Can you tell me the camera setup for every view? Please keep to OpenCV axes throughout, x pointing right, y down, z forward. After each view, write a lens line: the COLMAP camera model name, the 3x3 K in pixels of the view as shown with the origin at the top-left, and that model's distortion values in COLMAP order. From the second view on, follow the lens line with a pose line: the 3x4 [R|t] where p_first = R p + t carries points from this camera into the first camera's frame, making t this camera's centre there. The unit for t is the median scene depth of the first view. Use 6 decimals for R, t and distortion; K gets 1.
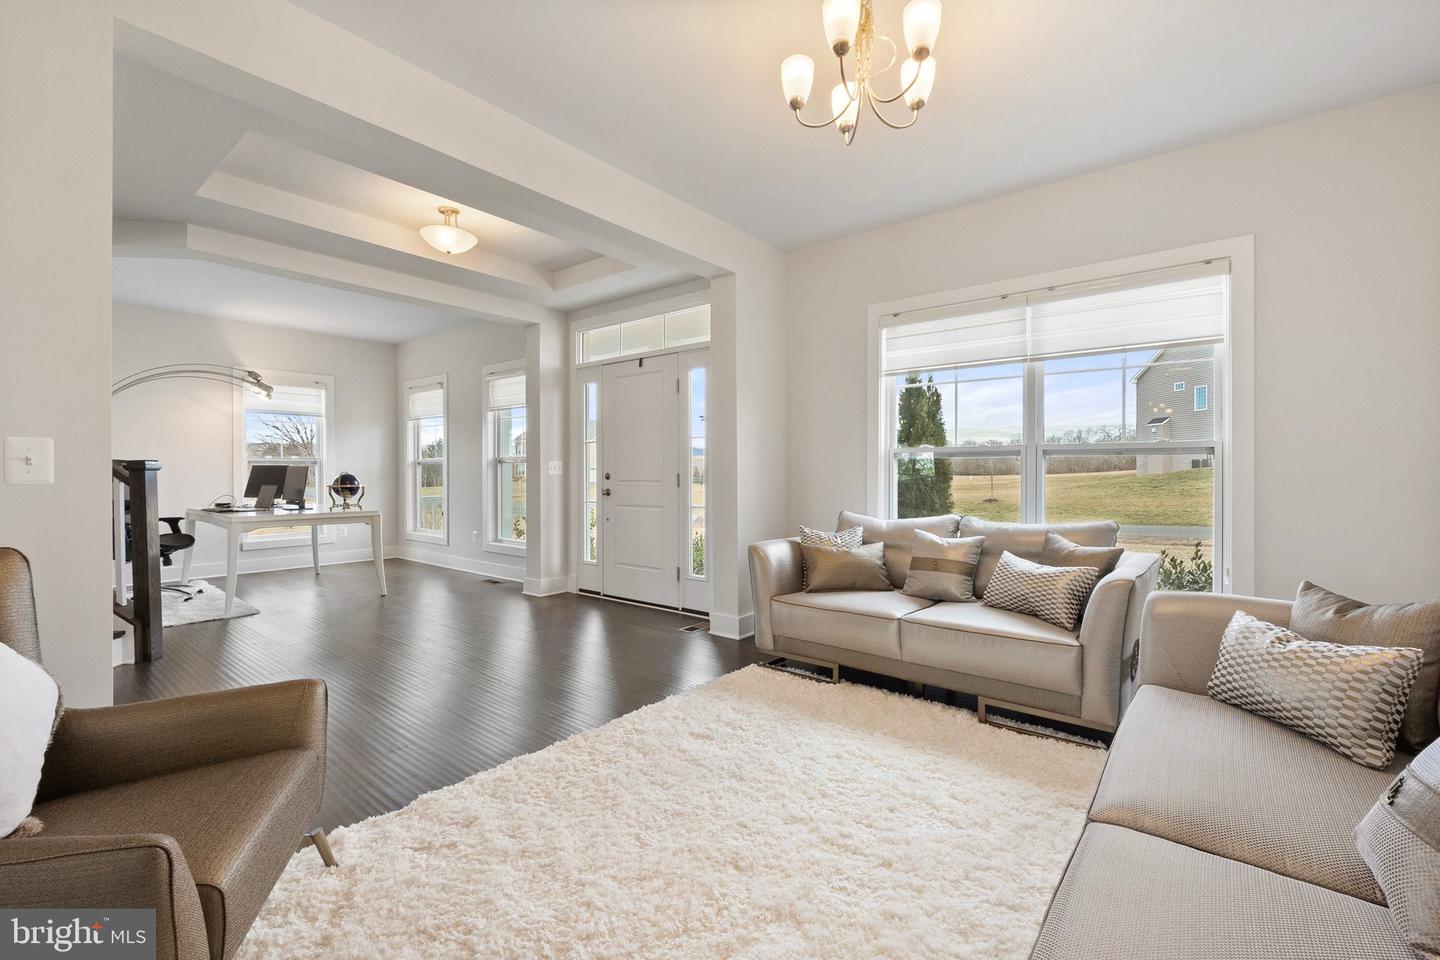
lens RADIAL K [[627.7, 0, 720.0], [0, 627.7, 480.0], [0, 0, 1]] dist [-0.002063, -0.000084]
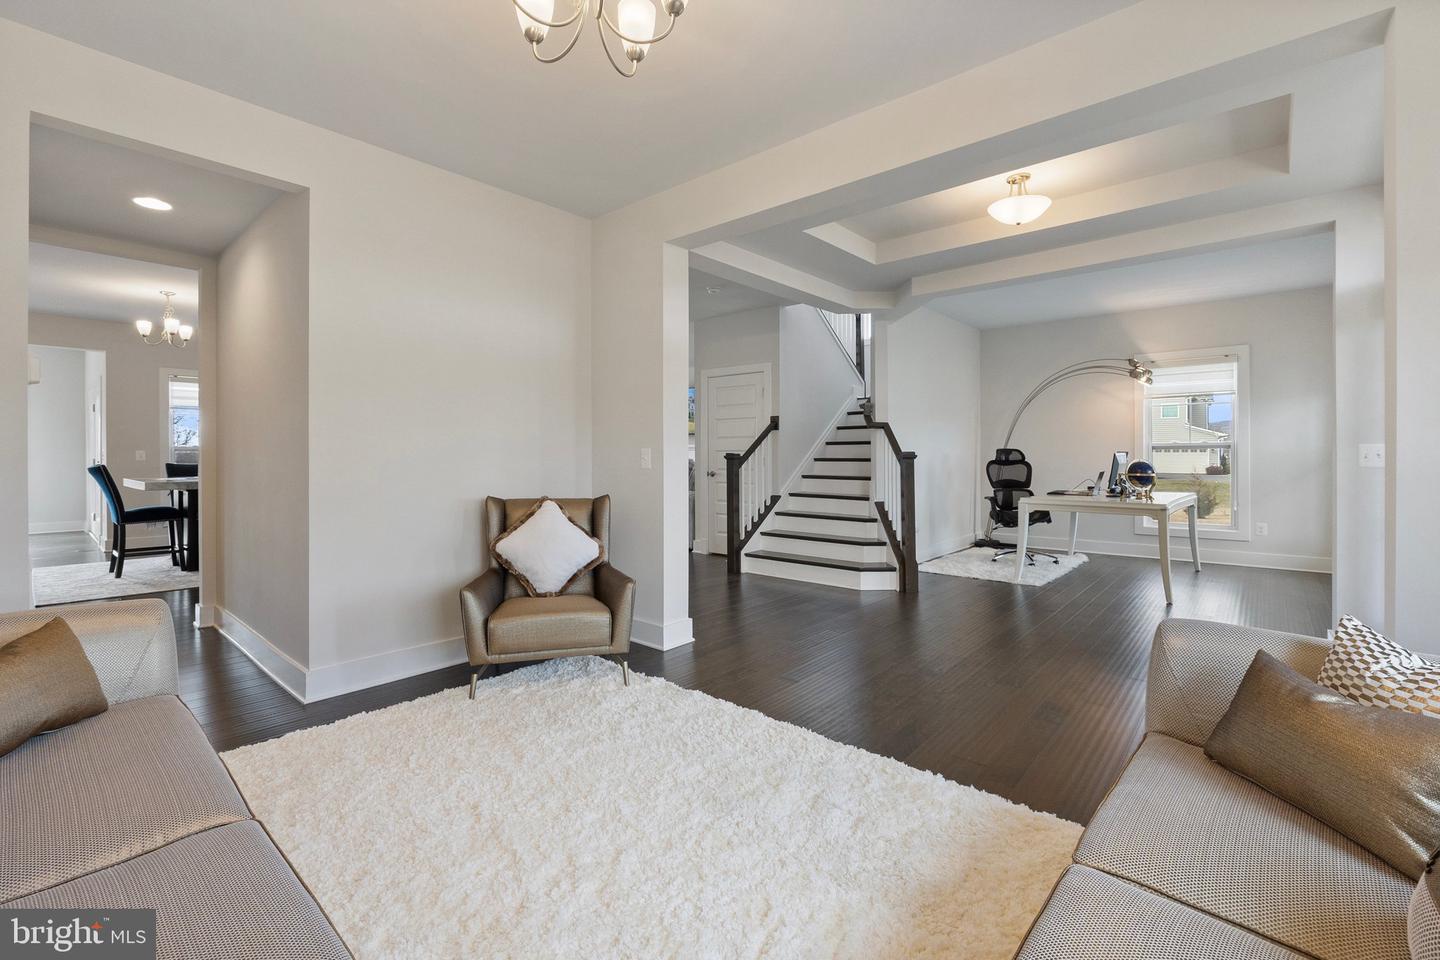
lens RADIAL K [[633.0, 0, 712.3], [0, 633.0, 458.9], [0, 0, 1]] dist [-0.002900, 0.000208]
pose [[-0.073127, 0.007910, -0.997291, 0.510092], [-0.008093, 0.999931, 0.008524, -0.021805], [0.997290, 0.008694, -0.073058, 0.598742]]
